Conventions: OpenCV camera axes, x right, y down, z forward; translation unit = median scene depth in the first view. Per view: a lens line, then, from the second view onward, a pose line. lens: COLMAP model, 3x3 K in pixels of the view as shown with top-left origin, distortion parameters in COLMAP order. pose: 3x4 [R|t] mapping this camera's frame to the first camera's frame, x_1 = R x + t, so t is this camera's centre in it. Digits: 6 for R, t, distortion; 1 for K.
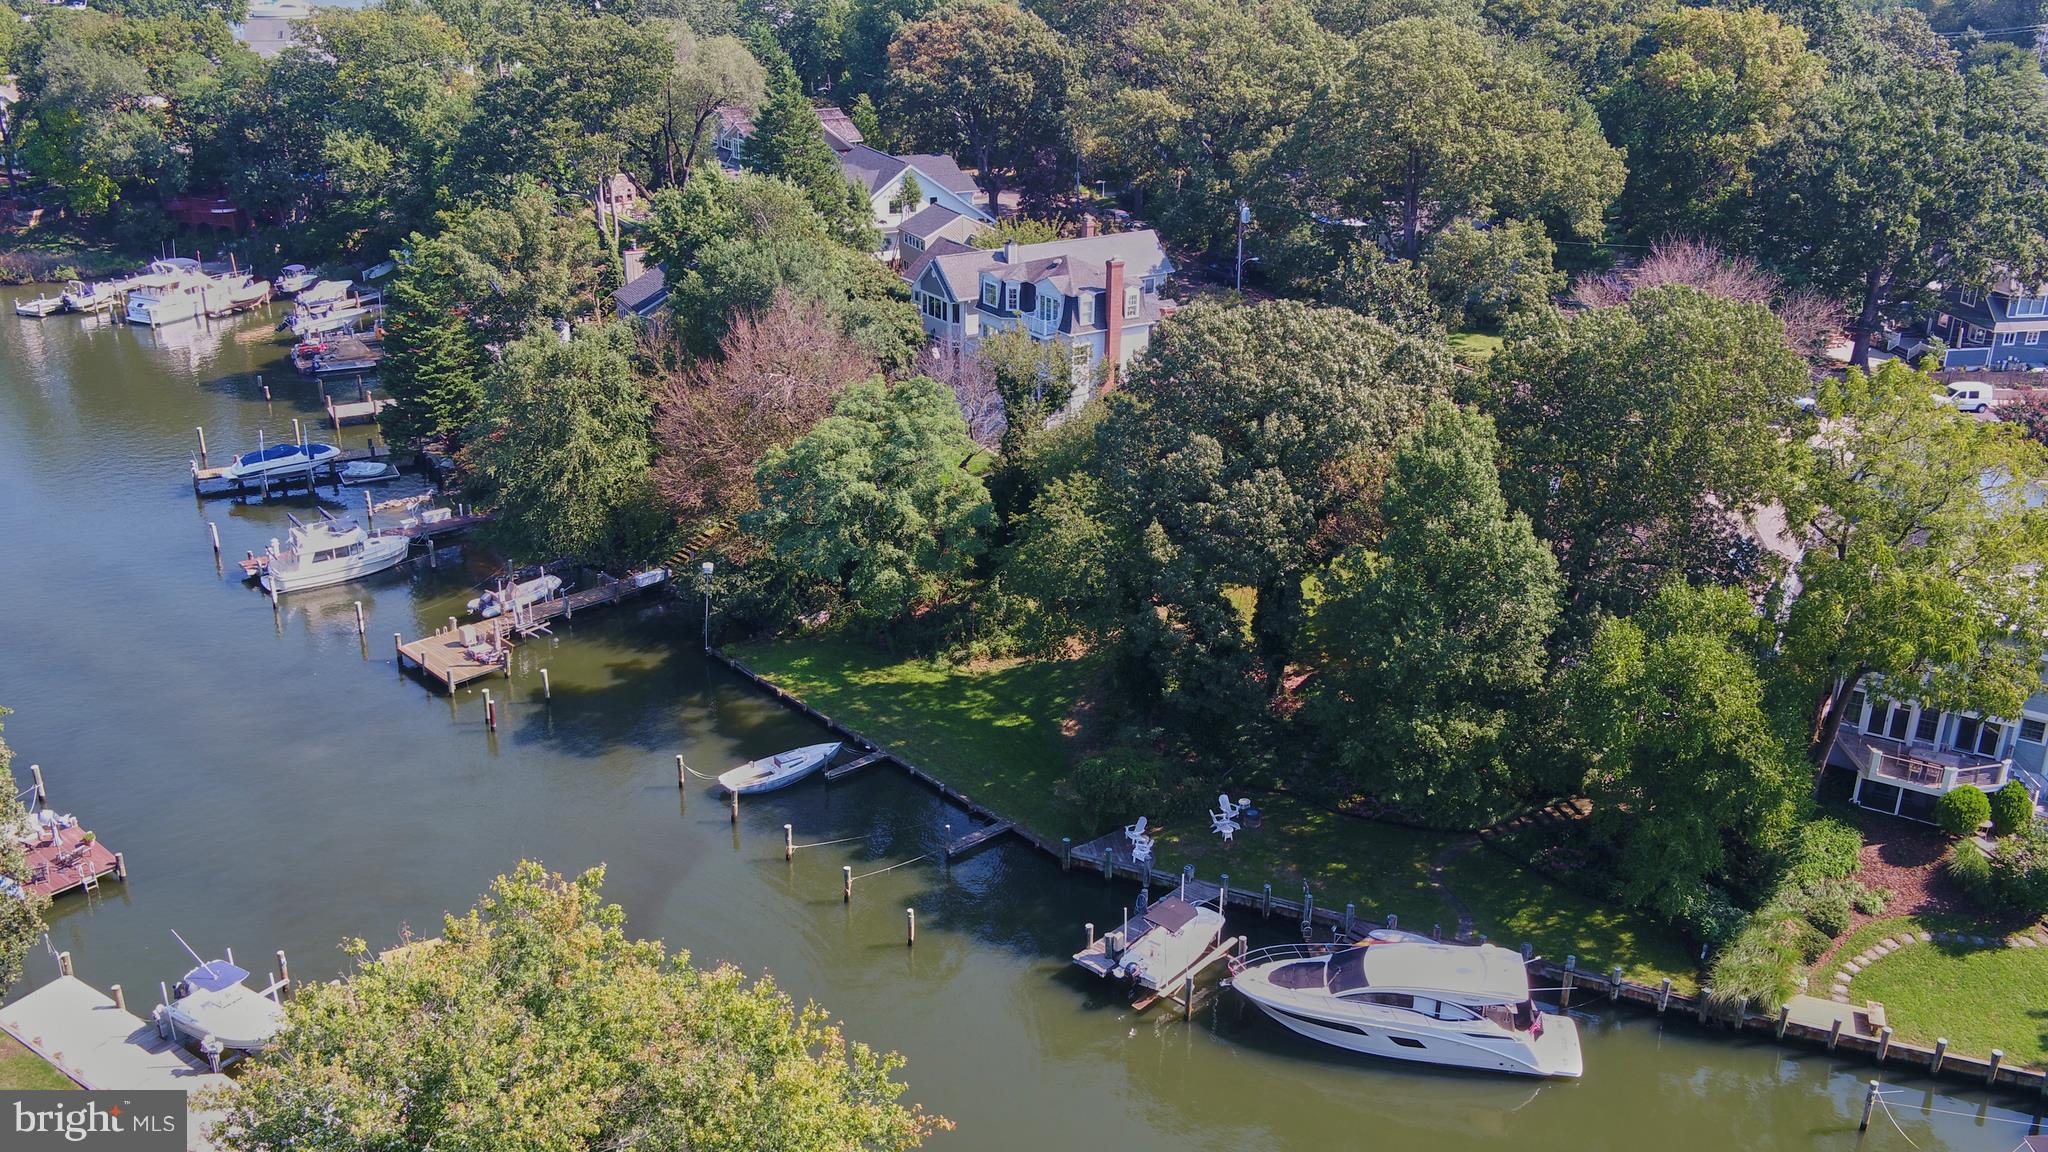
lens RADIAL K [[1763.6, 0, 1016.7], [0, 1763.6, 572.5], [0, 0, 1]] dist [-0.002723, 0.005013]
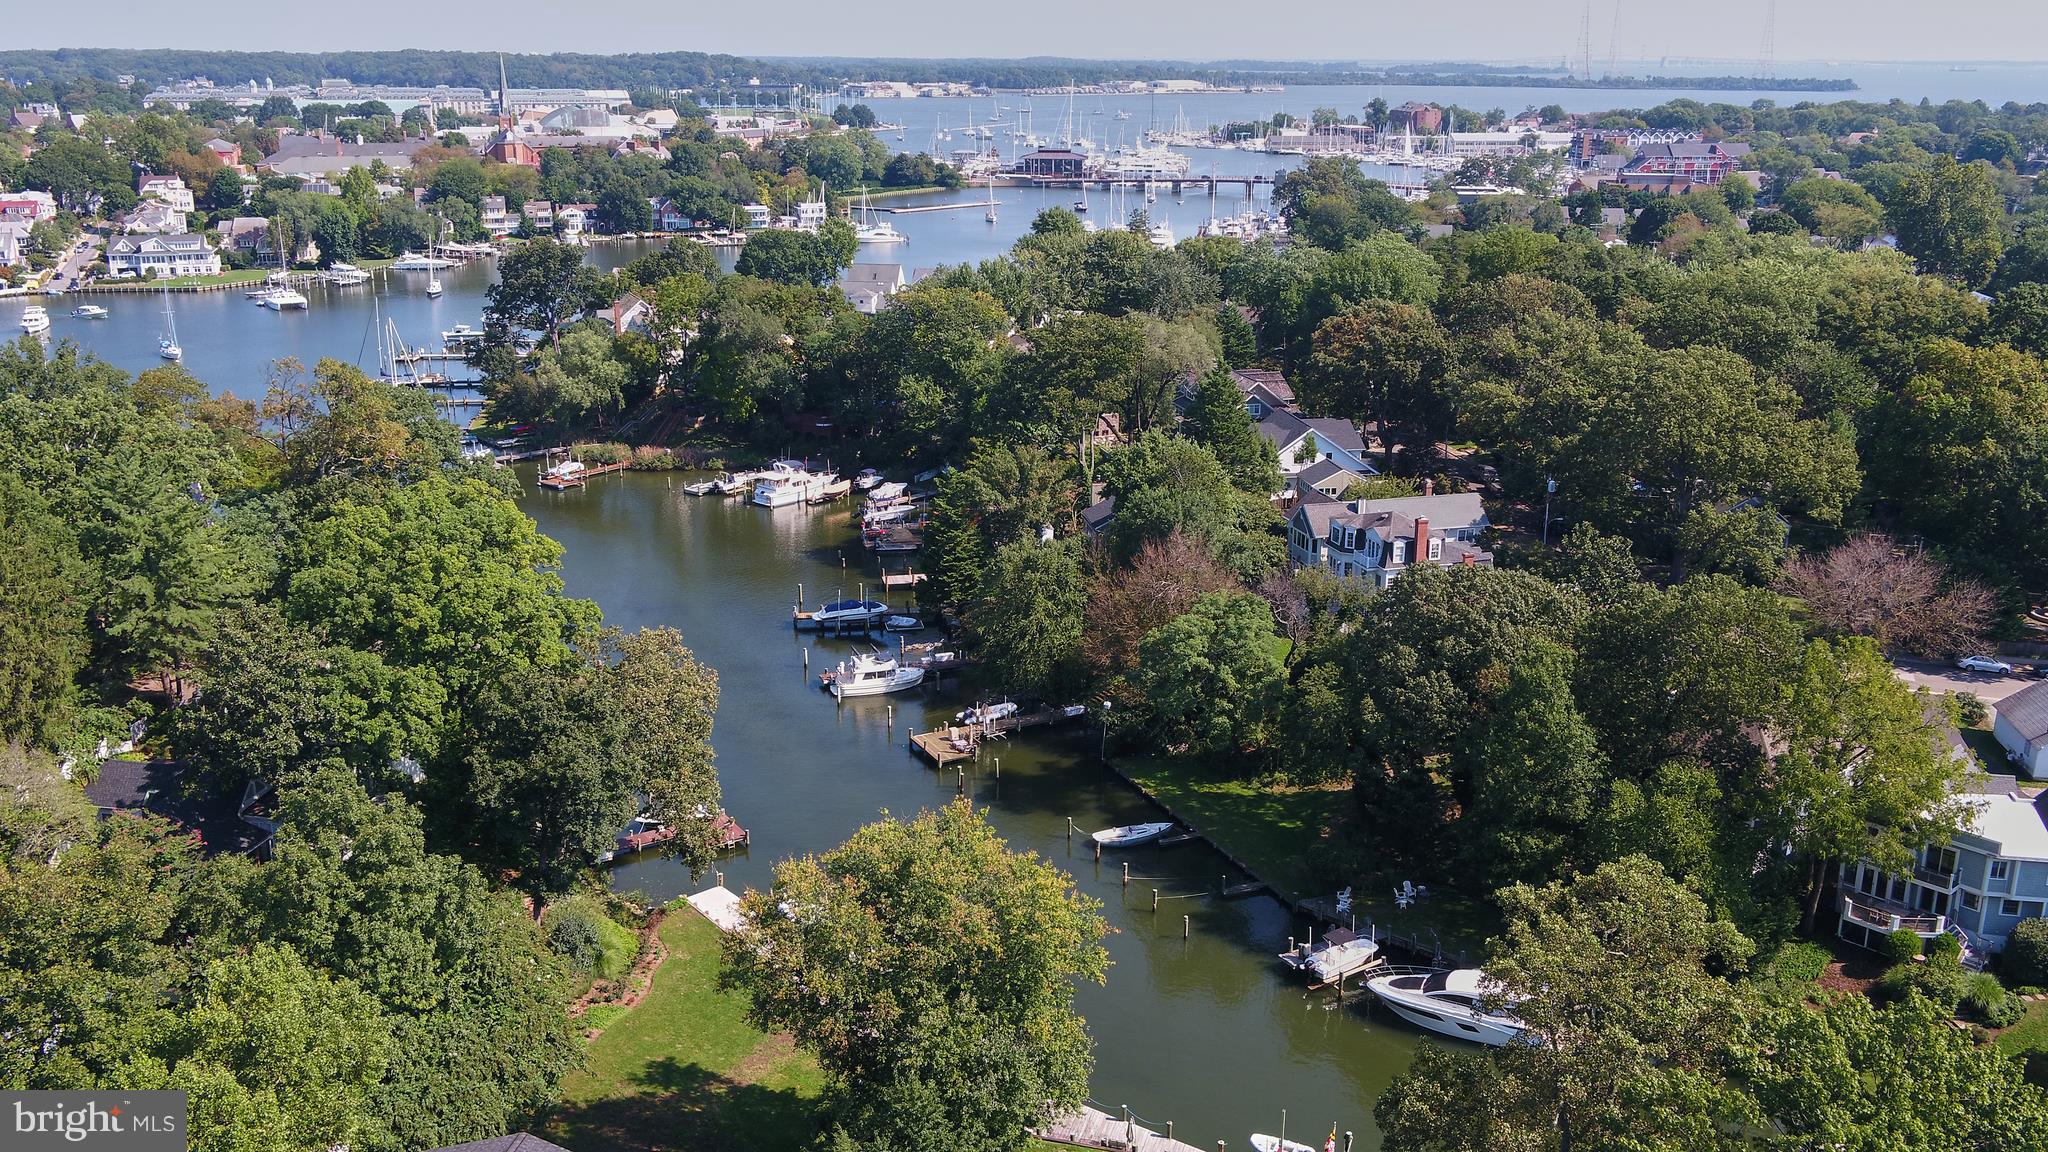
lens RADIAL K [[1763.6, 0, 1016.7], [0, 1763.6, 572.5], [0, 0, 1]] dist [-0.002723, 0.005013]
pose [[0.955994, 0.076691, -0.283186, 0.143399], [-0.105683, 0.990450, -0.088543, 0.022378], [0.273691, 0.114574, 0.954969, -0.406719]]
